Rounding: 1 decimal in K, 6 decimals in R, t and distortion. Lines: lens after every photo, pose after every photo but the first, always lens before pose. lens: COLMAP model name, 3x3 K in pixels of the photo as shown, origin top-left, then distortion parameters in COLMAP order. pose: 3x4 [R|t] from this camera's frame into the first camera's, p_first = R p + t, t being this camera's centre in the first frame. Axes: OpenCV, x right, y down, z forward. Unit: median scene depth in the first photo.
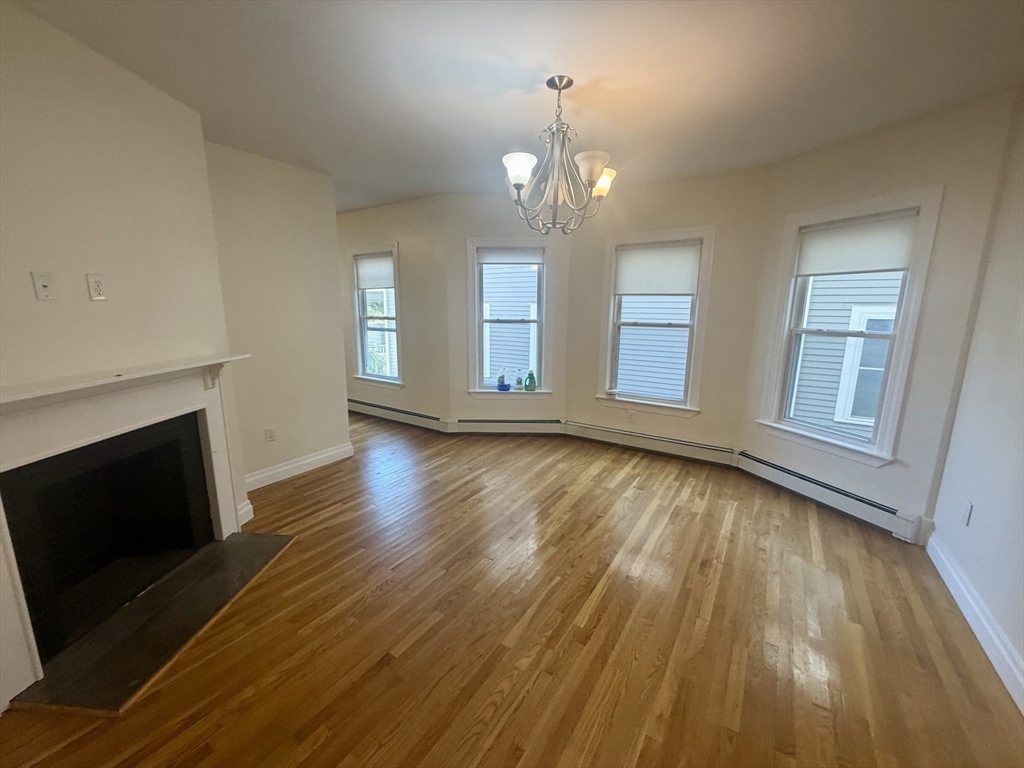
lens RADIAL K [[407.6, 0, 508.5], [0, 407.6, 382.8], [0, 0, 1]] dist [-0.001726, -0.000453]
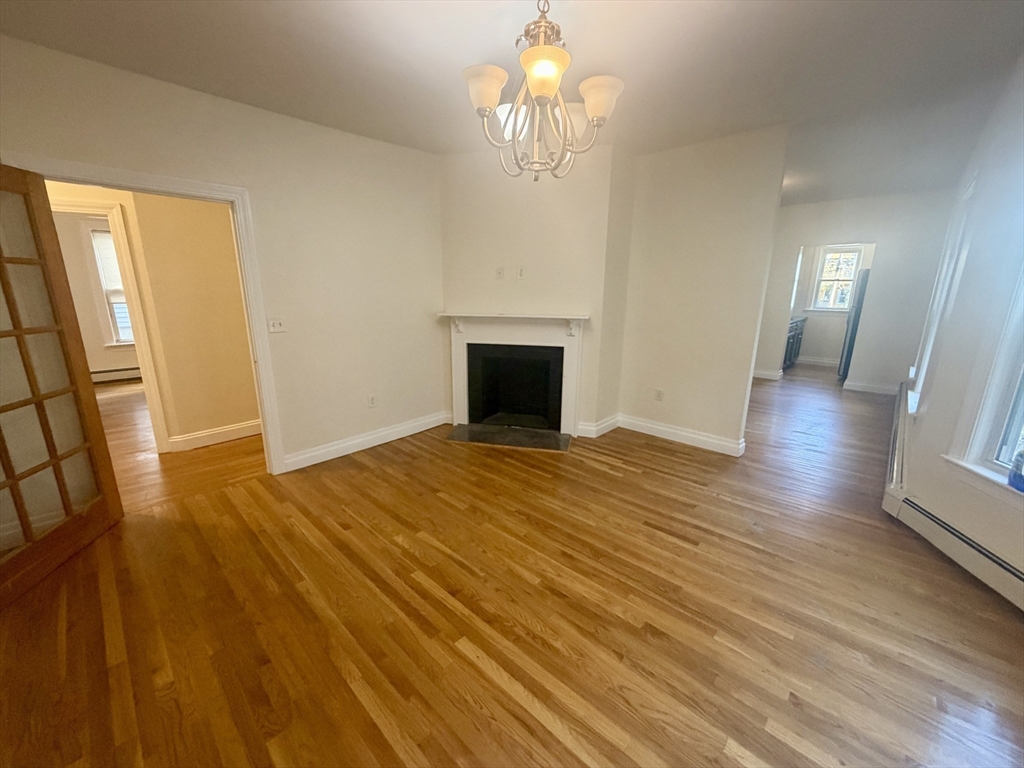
lens RADIAL K [[414.6, 0, 512.0], [0, 414.6, 384.0], [0, 0, 1]] dist [-0.000568, -0.000097]
pose [[-0.177206, 0.216964, -0.959961, 0.777044], [-0.192050, 0.949023, 0.249944, -0.146508], [0.965254, 0.228652, -0.126505, 0.924895]]
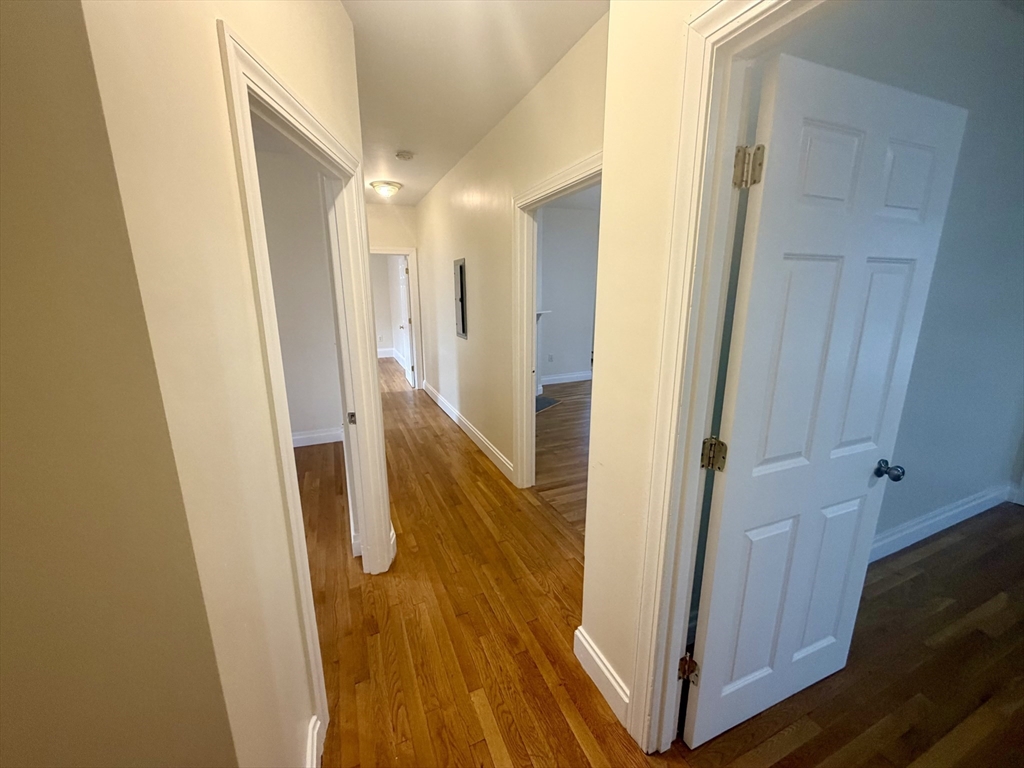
lens RADIAL K [[407.6, 0, 508.5], [0, 407.6, 382.8], [0, 0, 1]] dist [-0.001726, -0.000453]
pose [[0.834416, 0.112008, -0.539633, 0.344646], [-0.090179, 0.993682, 0.066811, 0.168990], [0.543707, -0.007084, 0.839245, -0.854056]]
